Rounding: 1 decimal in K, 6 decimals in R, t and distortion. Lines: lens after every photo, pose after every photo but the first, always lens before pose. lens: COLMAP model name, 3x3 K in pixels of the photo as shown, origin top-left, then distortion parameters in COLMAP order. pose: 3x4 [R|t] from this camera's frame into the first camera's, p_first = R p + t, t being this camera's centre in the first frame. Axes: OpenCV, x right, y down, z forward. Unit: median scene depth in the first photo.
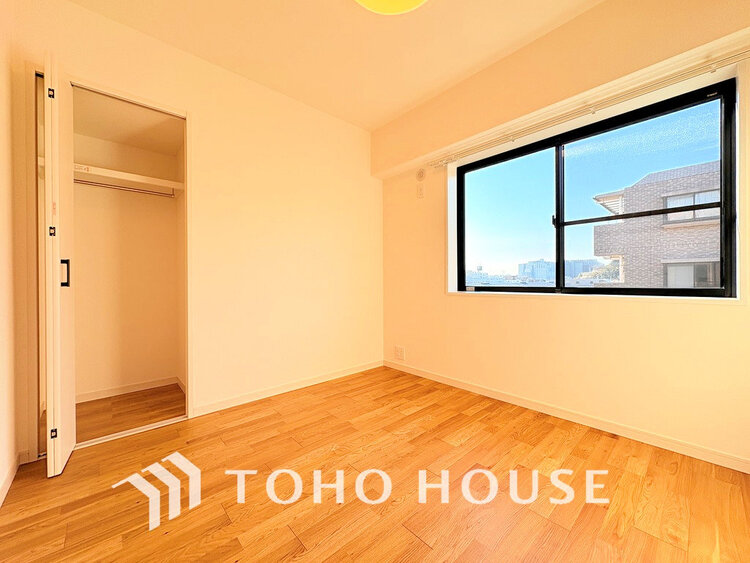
lens RADIAL K [[300.0, 0, 375.5], [0, 300.0, 282.2], [0, 0, 1]] dist [0.004837, 0.000010]
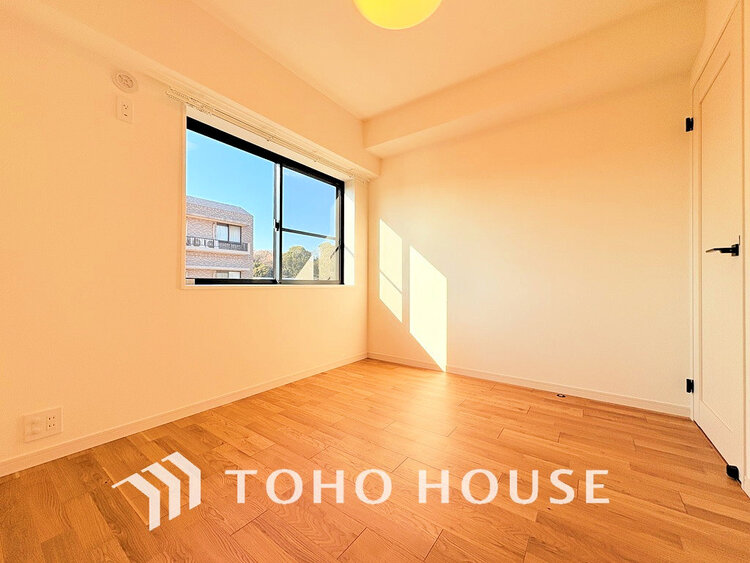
lens RADIAL K [[300.0, 0, 376.7], [0, 300.0, 279.6], [0, 0, 1]] dist [0.004837, 0.000010]
pose [[-0.208929, 0.017915, 0.977767, -0.672910], [-0.001983, 0.999822, -0.018743, 0.038476], [-0.977929, -0.005855, -0.208856, 0.870223]]
